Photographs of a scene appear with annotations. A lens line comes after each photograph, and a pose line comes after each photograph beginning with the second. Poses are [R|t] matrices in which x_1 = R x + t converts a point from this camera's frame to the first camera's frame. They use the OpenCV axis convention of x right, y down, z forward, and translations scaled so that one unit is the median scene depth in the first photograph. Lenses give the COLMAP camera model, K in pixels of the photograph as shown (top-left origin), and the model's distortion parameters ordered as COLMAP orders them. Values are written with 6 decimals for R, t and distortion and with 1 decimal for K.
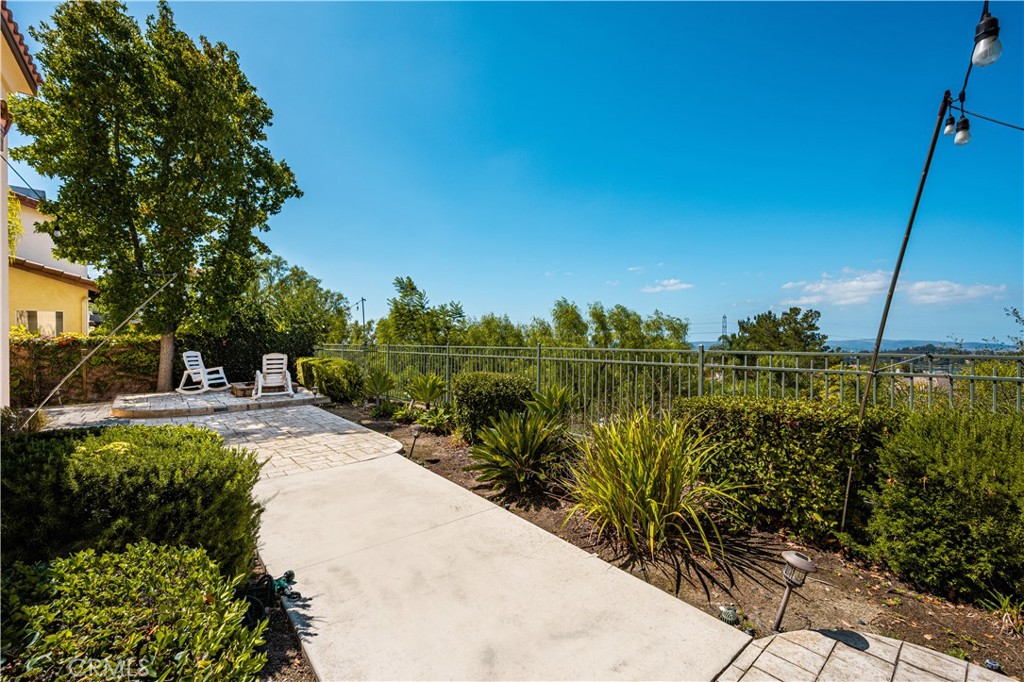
lens RADIAL K [[414.9, 0, 509.9], [0, 414.9, 341.6], [0, 0, 1]] dist [-0.003222, 0.000736]
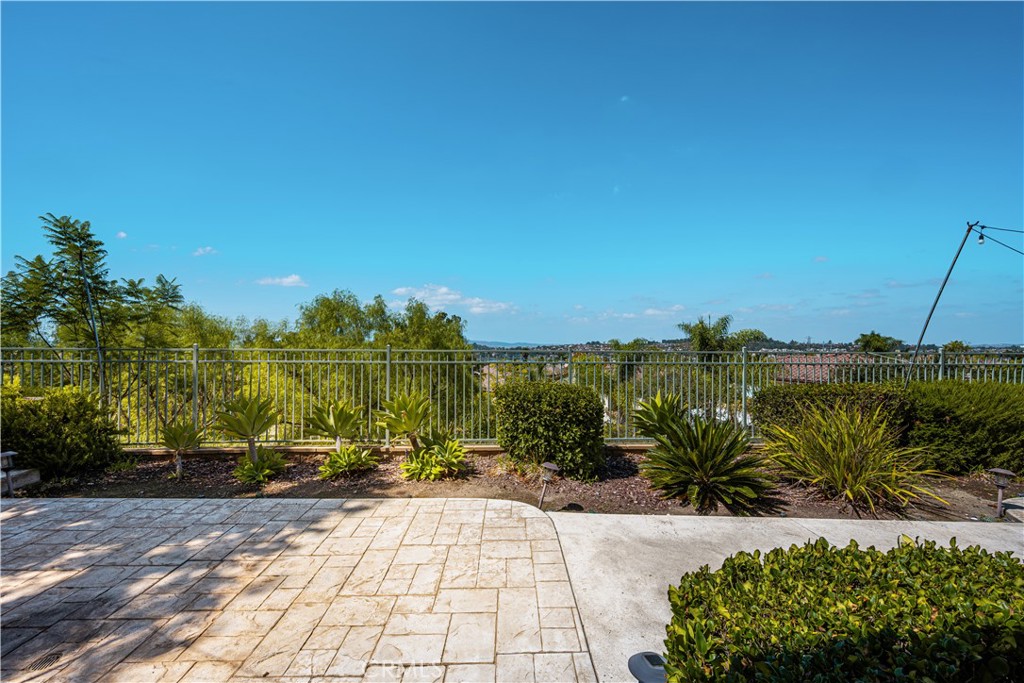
lens RADIAL K [[414.9, 0, 506.0], [0, 414.9, 349.7], [0, 0, 1]] dist [-0.003222, 0.000736]
pose [[0.641115, -0.014474, 0.767309, -0.360378], [-0.004275, 0.999739, 0.022430, -0.003504], [-0.767433, -0.017660, 0.640886, 0.273666]]
